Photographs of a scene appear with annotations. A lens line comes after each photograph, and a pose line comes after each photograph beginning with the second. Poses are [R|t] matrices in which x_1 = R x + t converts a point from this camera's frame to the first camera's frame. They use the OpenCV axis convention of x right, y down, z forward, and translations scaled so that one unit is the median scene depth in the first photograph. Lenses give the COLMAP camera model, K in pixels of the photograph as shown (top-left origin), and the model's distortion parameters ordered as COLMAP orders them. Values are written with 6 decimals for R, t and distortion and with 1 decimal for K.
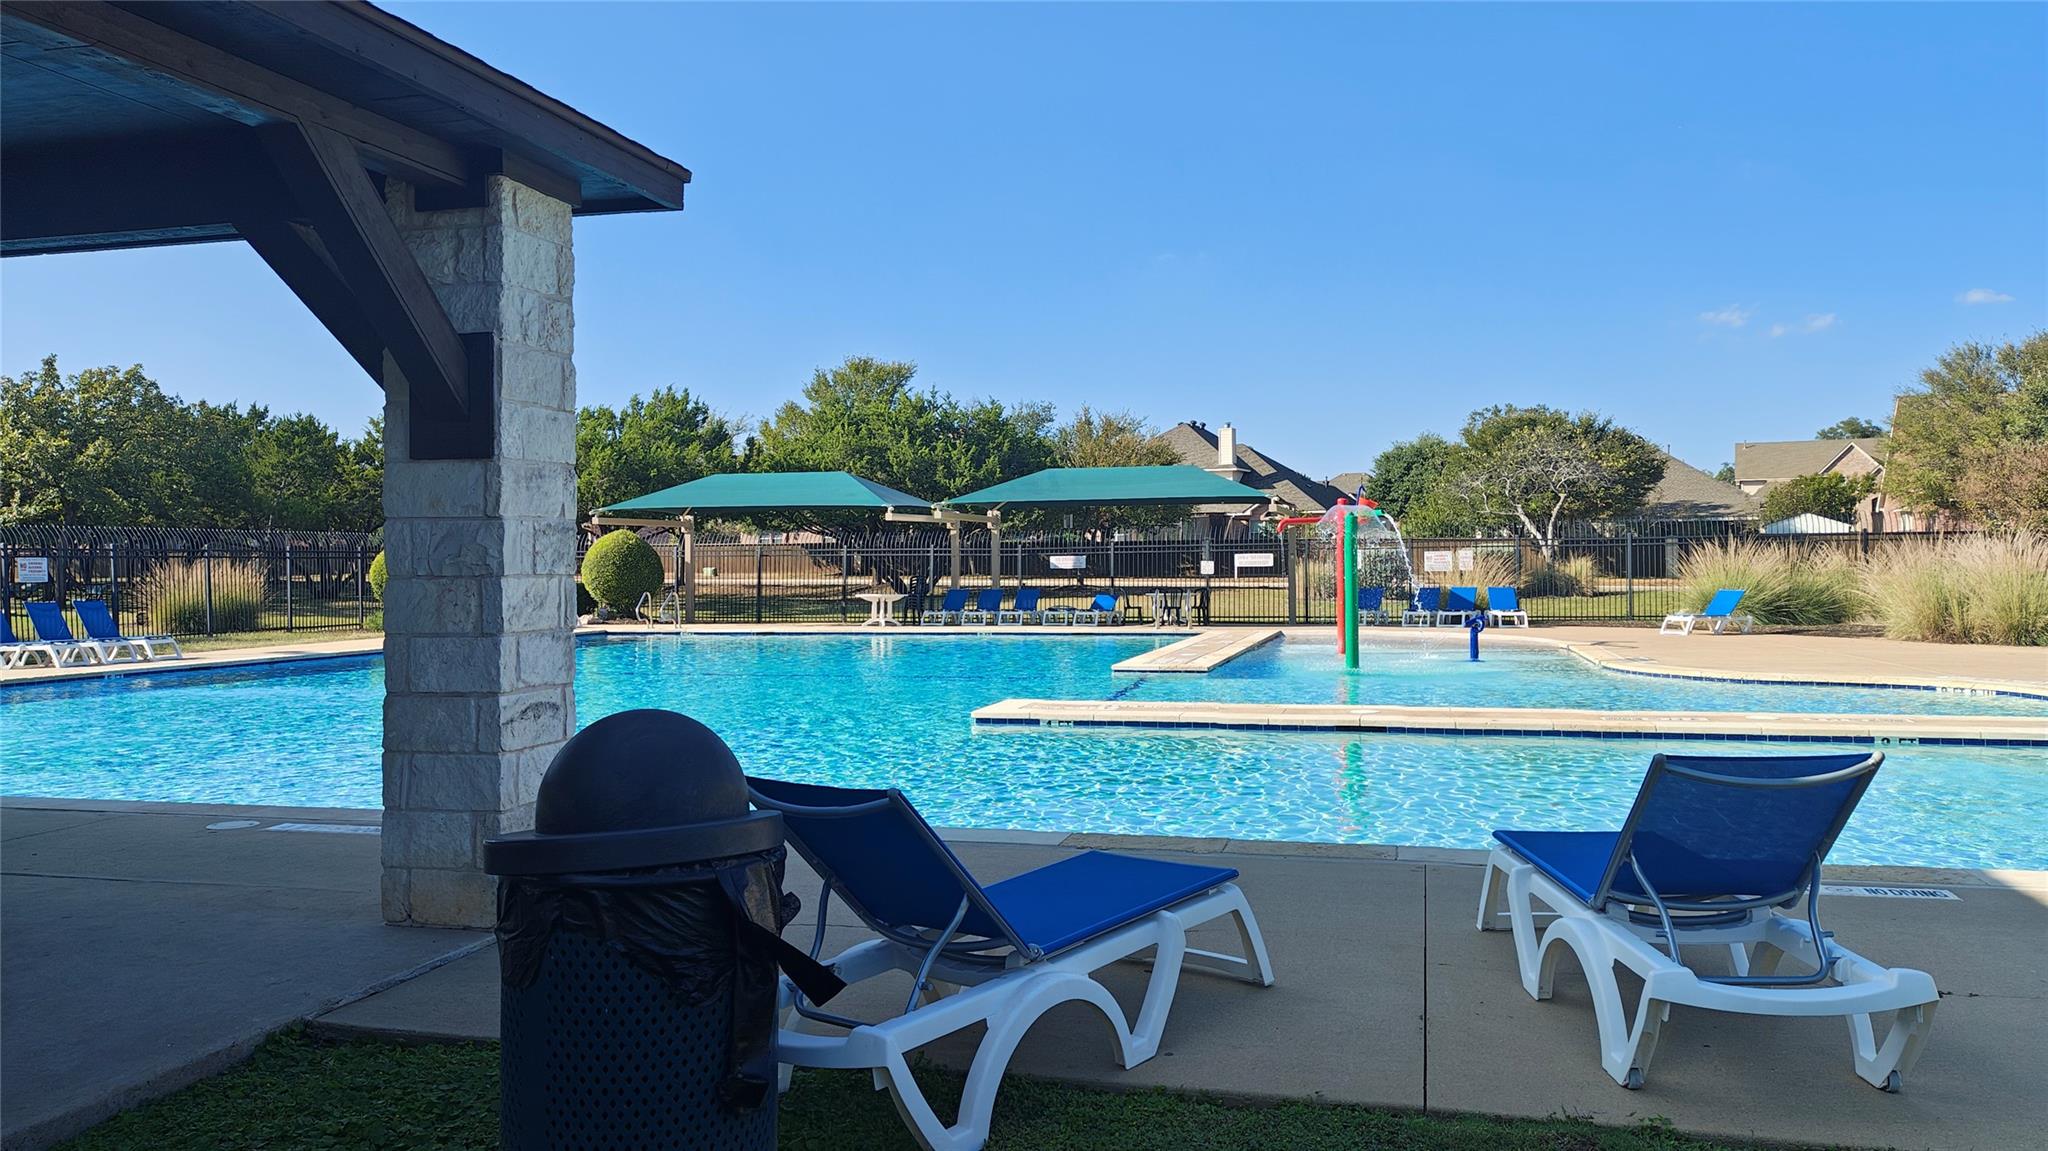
lens RADIAL K [[1421.0, 0, 1027.2], [0, 1421.0, 566.6], [0, 0, 1]] dist [0.054259, -0.003597]
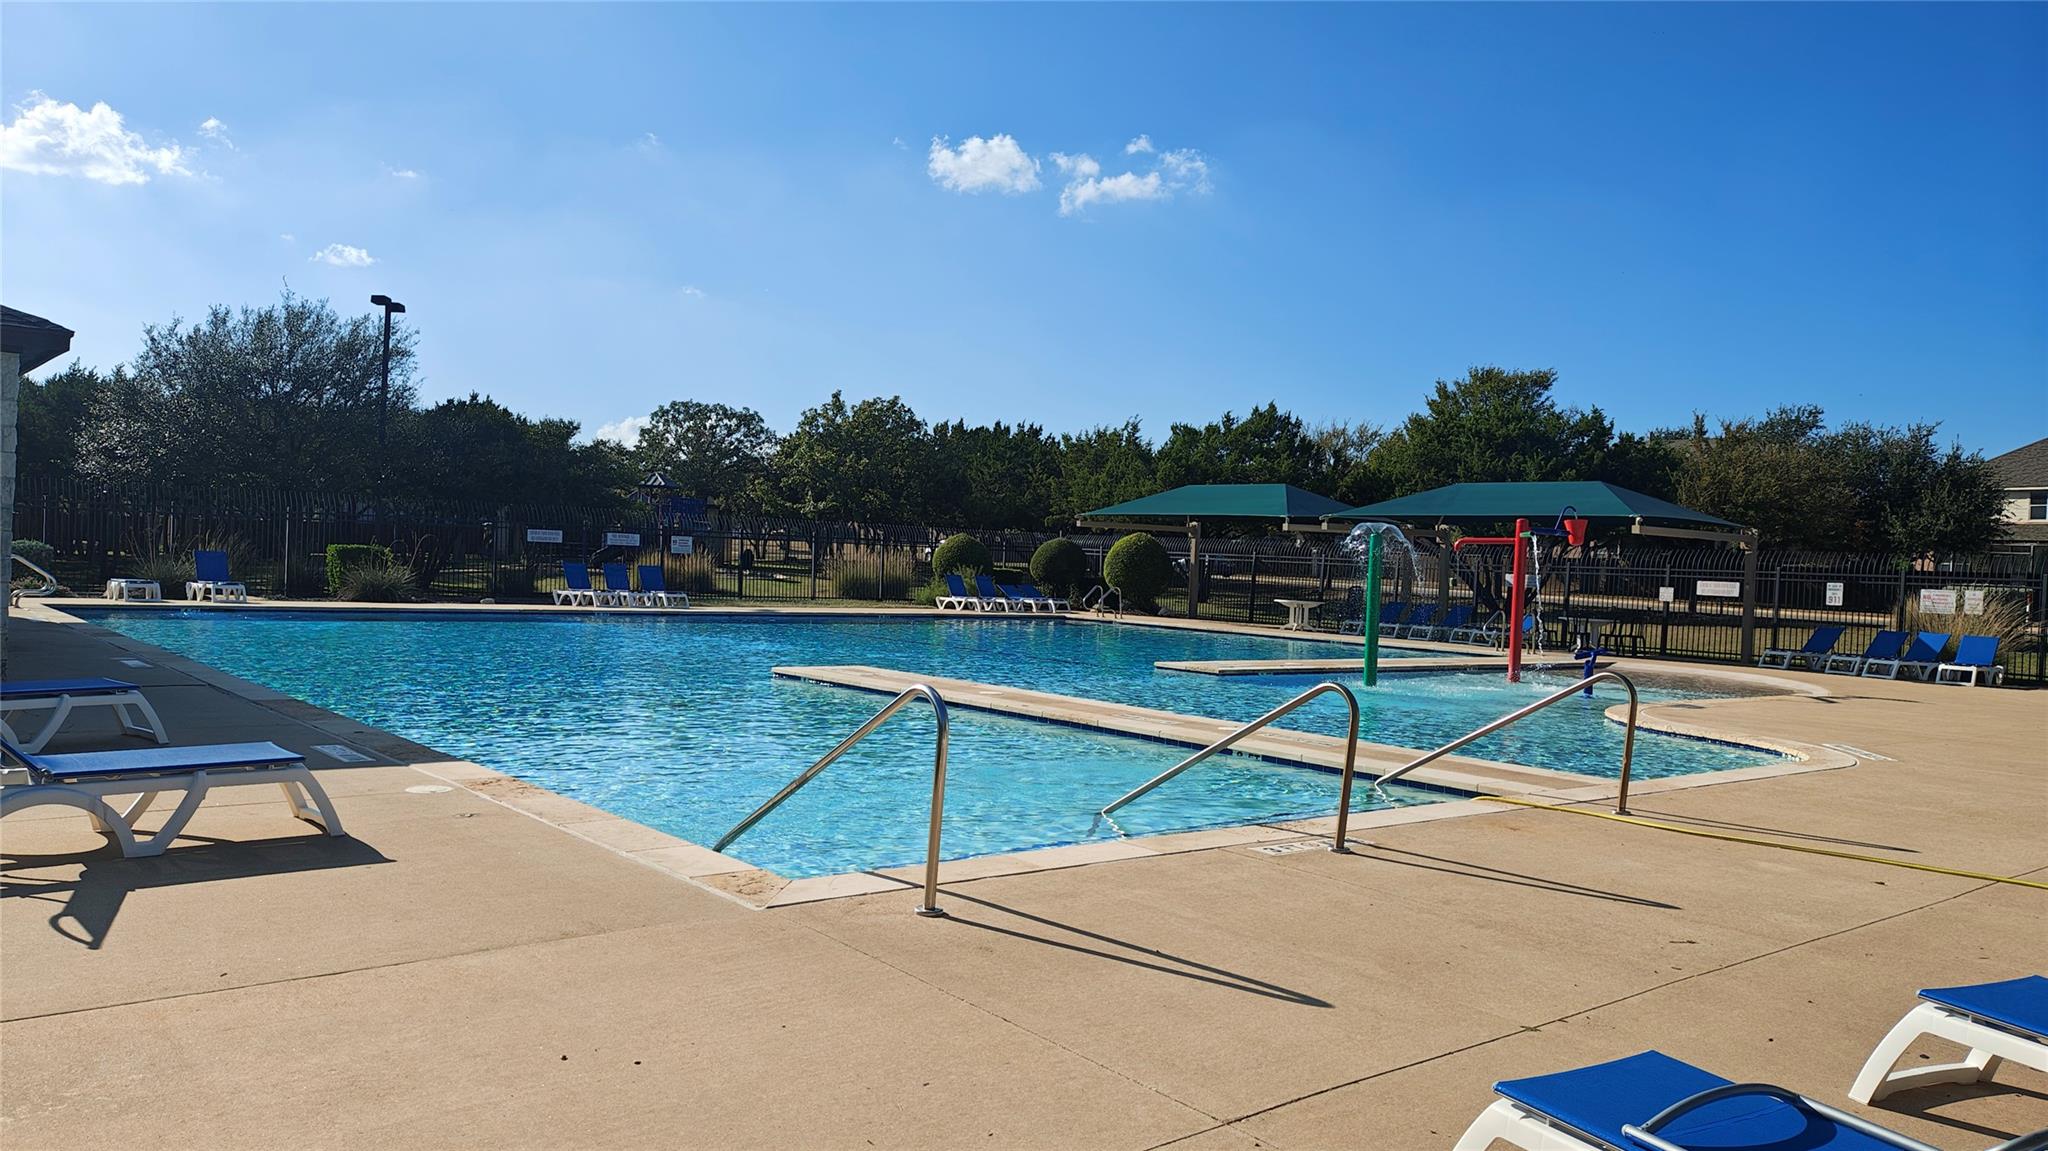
lens RADIAL K [[1421.0, 0, 1014.9], [0, 1421.0, 580.4], [0, 0, 1]] dist [0.054259, -0.003597]
pose [[0.820270, 0.052699, -0.569544, 0.248707], [-0.050217, 0.998537, 0.020070, -0.004736], [0.569768, 0.012137, 0.821716, 0.011460]]
